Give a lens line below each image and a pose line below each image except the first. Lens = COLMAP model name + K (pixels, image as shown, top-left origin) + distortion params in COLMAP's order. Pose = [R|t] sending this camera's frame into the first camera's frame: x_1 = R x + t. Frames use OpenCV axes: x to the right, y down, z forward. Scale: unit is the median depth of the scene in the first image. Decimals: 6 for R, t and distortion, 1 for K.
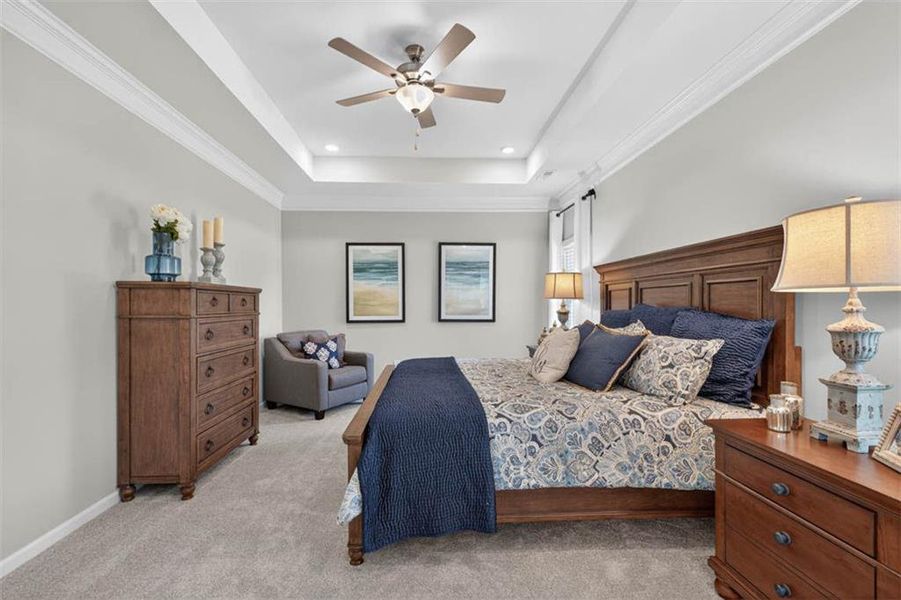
lens RADIAL K [[380.6, 0, 444.7], [0, 380.6, 305.9], [0, 0, 1]] dist [0.002095, -0.001237]
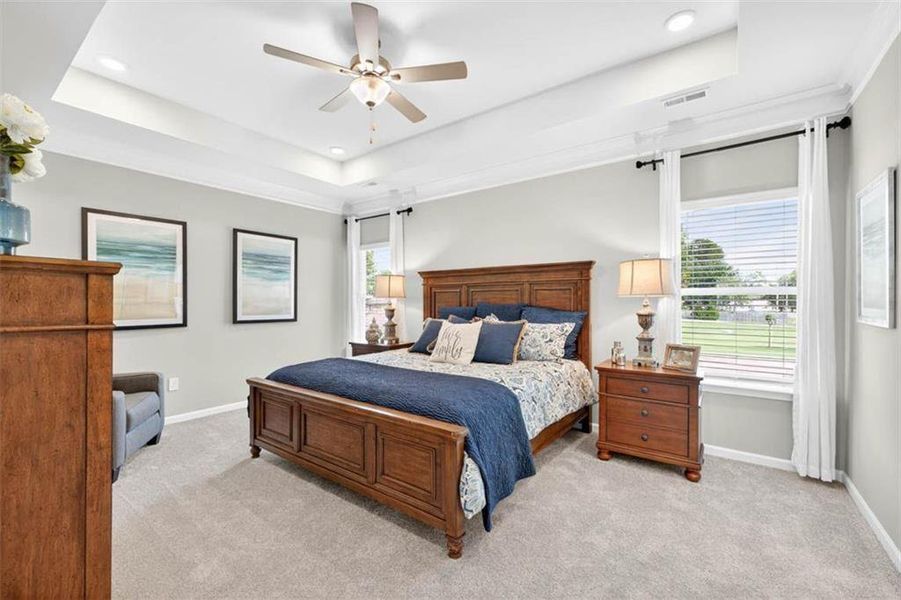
lens RADIAL K [[380.6, 0, 427.2], [0, 380.6, 297.4], [0, 0, 1]] dist [0.002095, -0.001237]
pose [[0.637043, 0.010589, 0.770756, -0.516113], [0.003674, 0.999853, -0.016773, -0.000715], [-0.770820, 0.013517, 0.636910, 0.194536]]
